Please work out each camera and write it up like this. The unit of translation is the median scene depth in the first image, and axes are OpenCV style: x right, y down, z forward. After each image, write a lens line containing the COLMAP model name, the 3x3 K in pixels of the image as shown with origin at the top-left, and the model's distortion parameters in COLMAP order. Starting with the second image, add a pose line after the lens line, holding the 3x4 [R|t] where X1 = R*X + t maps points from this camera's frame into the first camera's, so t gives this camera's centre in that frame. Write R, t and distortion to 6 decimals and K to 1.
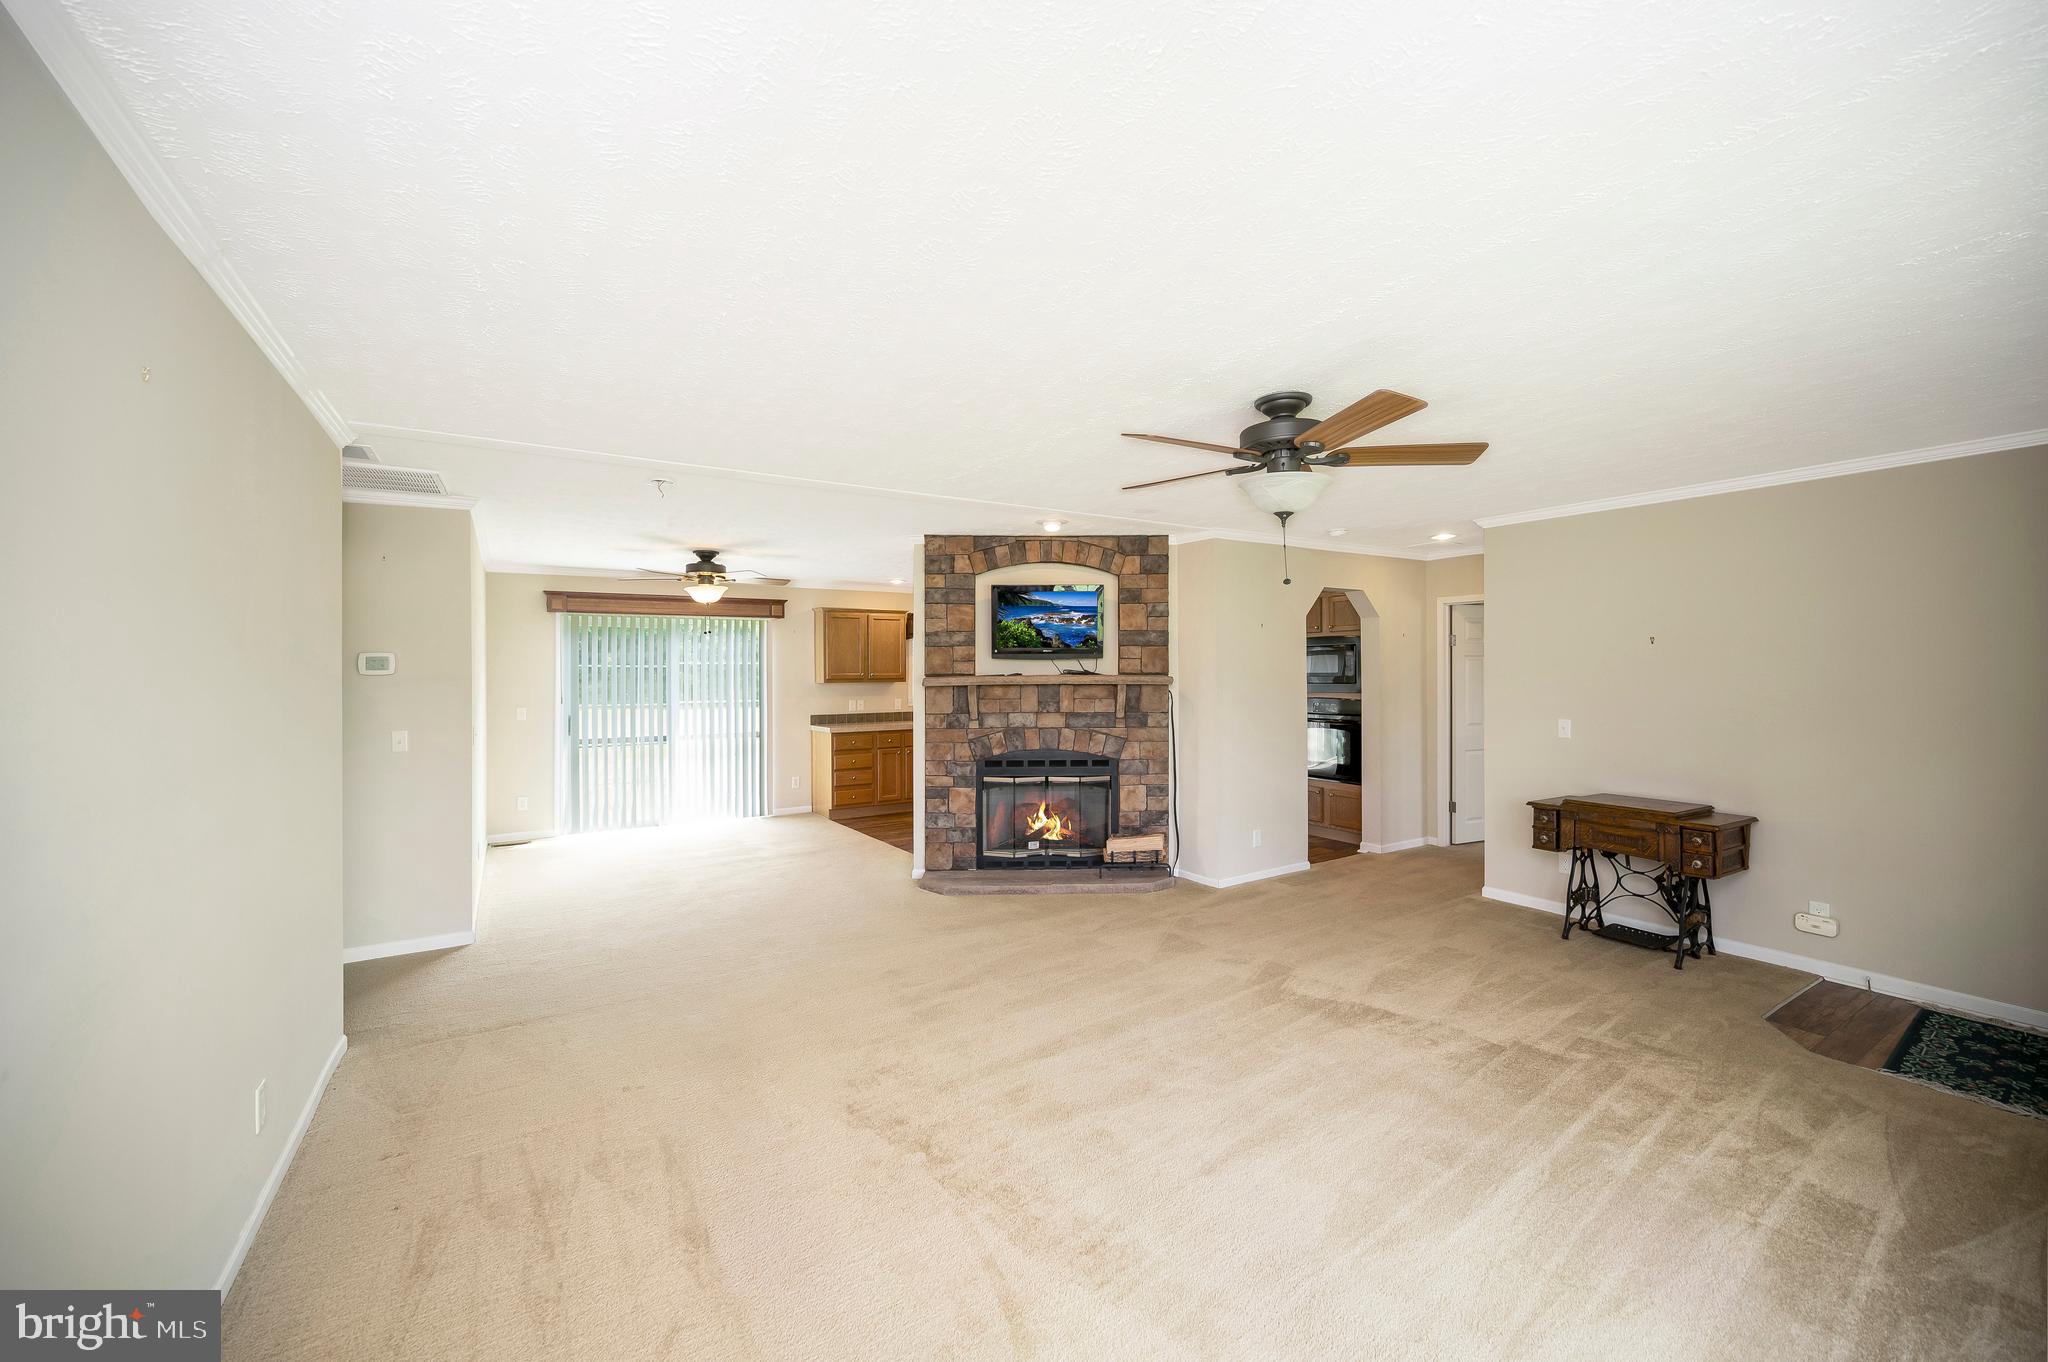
lens RADIAL K [[825.2, 0, 1025.9], [0, 825.2, 668.7], [0, 0, 1]] dist [0.000090, -0.001101]
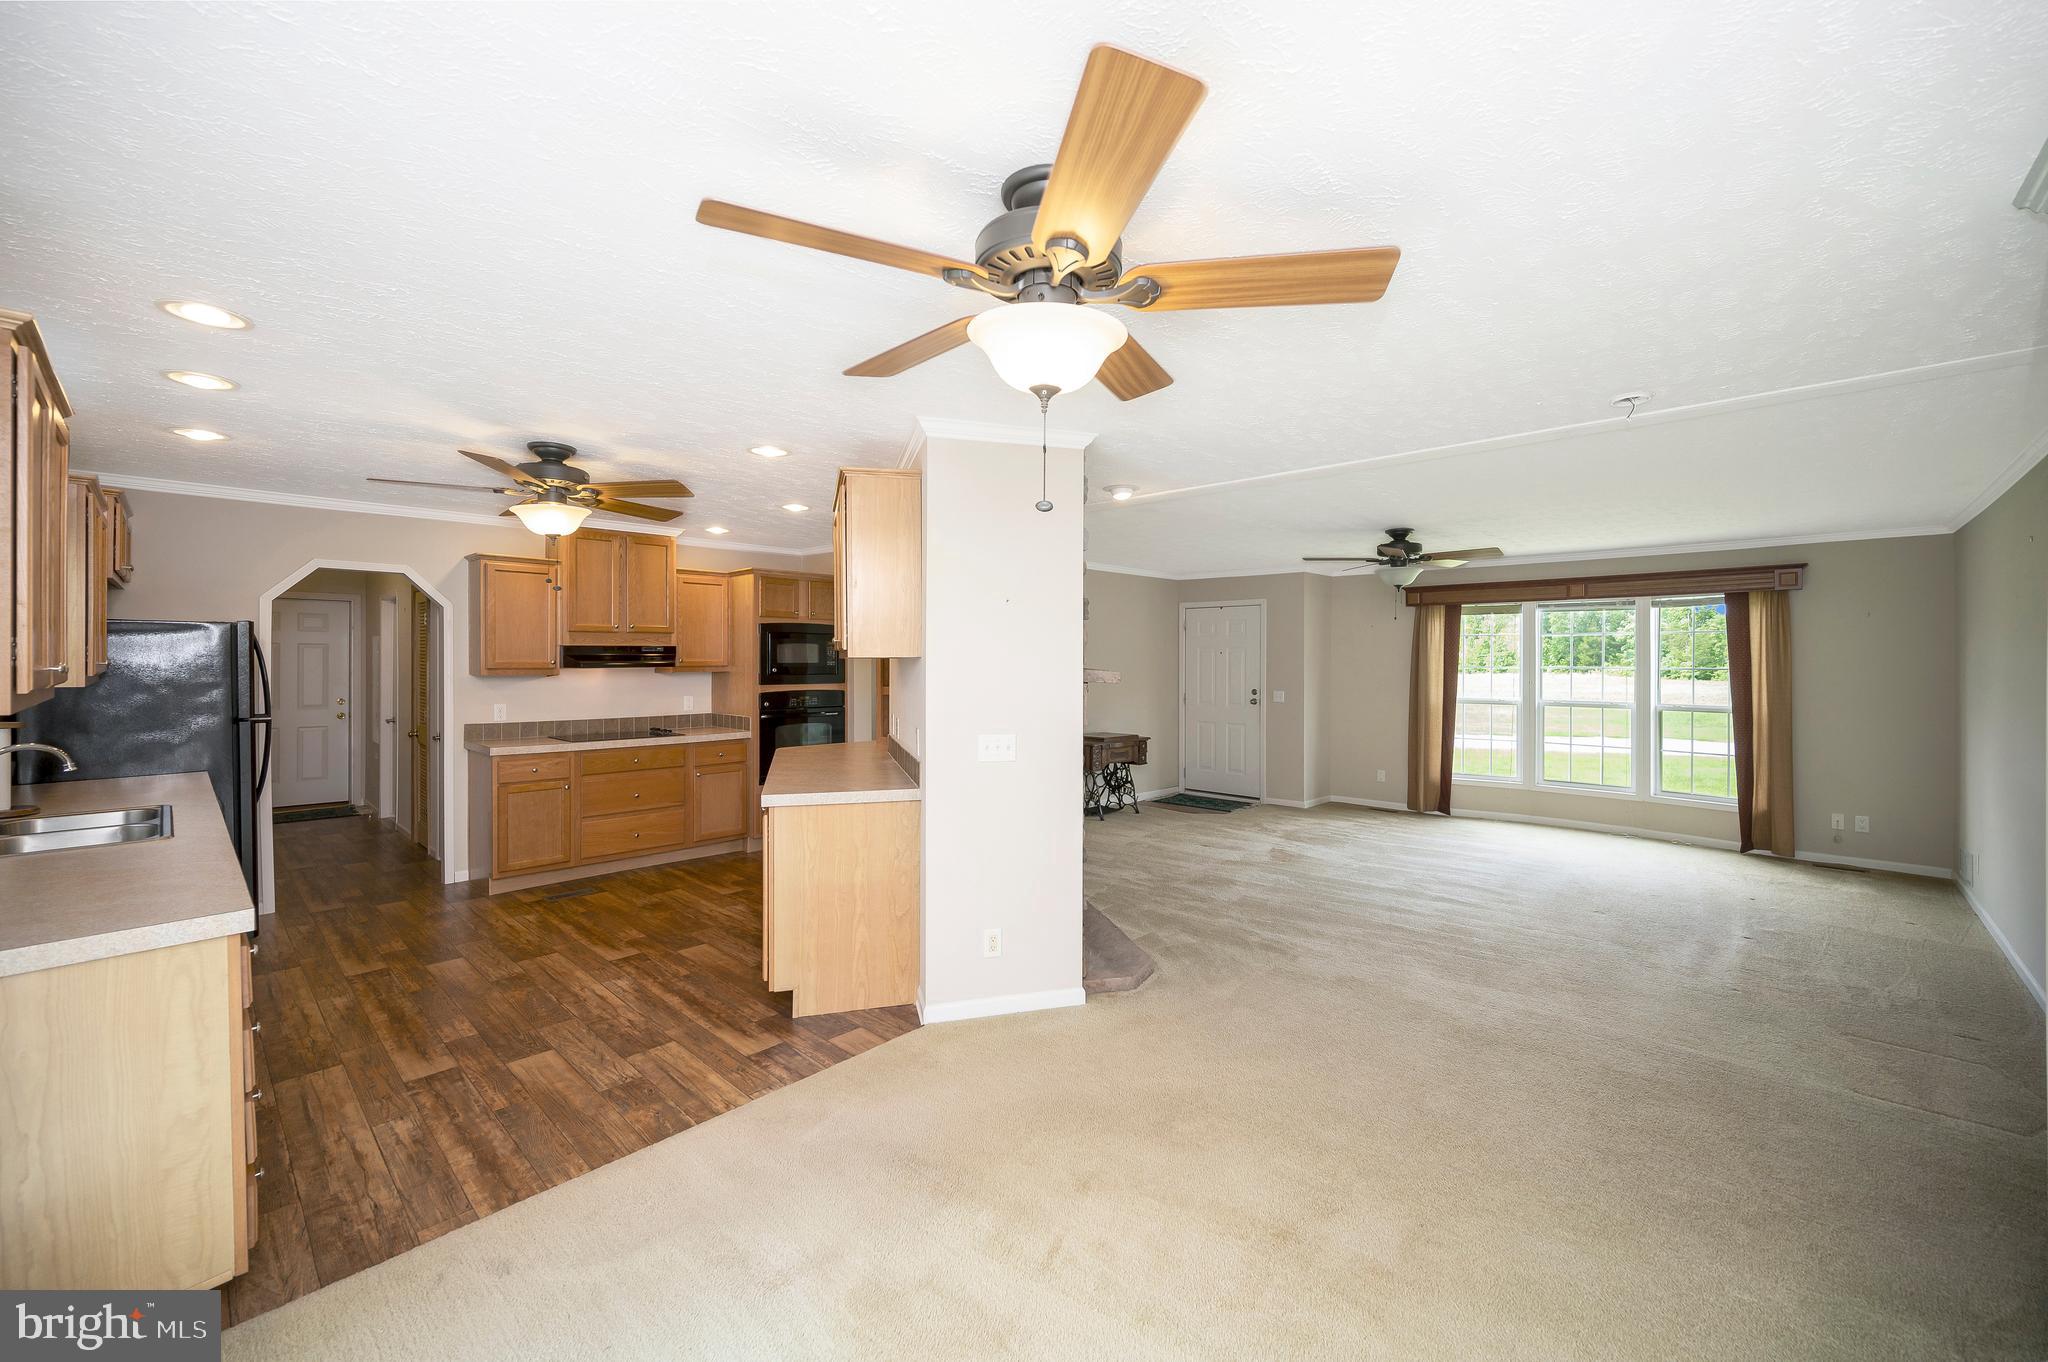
lens RADIAL K [[825.2, 0, 1028.6], [0, 825.2, 655.8], [0, 0, 1]] dist [0.000090, -0.001101]
pose [[-0.259831, 0.008278, 0.965619, -0.719997], [-0.006460, 0.999926, -0.010310, 0.005005], [-0.965633, -0.008917, -0.259758, 1.207647]]
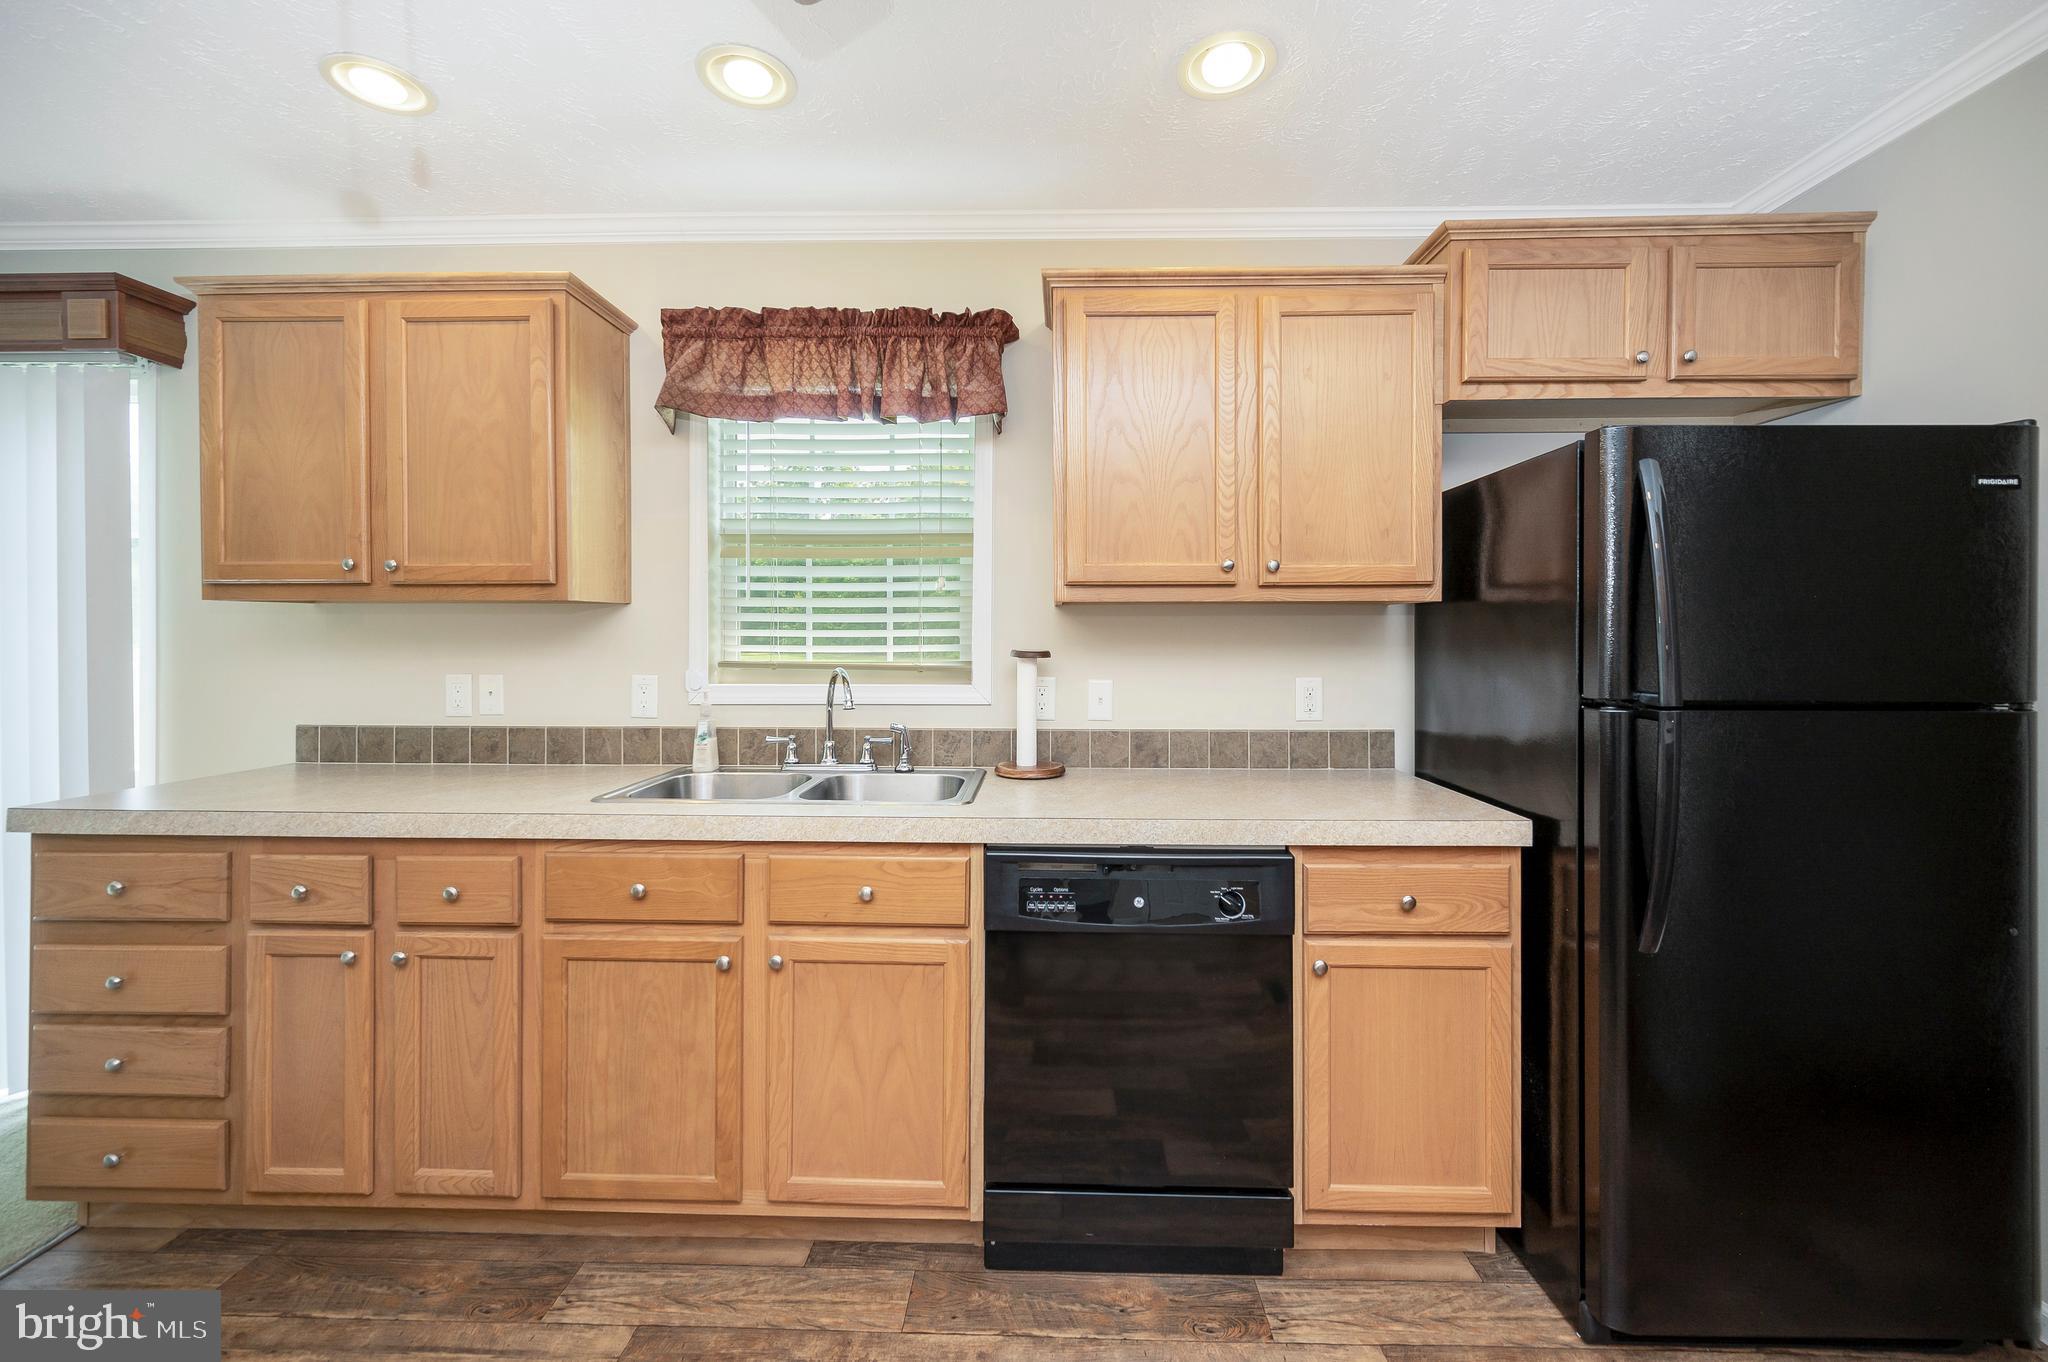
lens RADIAL K [[825.2, 0, 1043.0], [0, 825.2, 635.0], [0, 0, 1]] dist [0.000090, -0.001101]
pose [[0.840121, 0.016669, -0.542143, 0.128788], [-0.009054, 0.999819, 0.016711, 0.031180], [0.542324, -0.009131, 0.840120, 1.364565]]
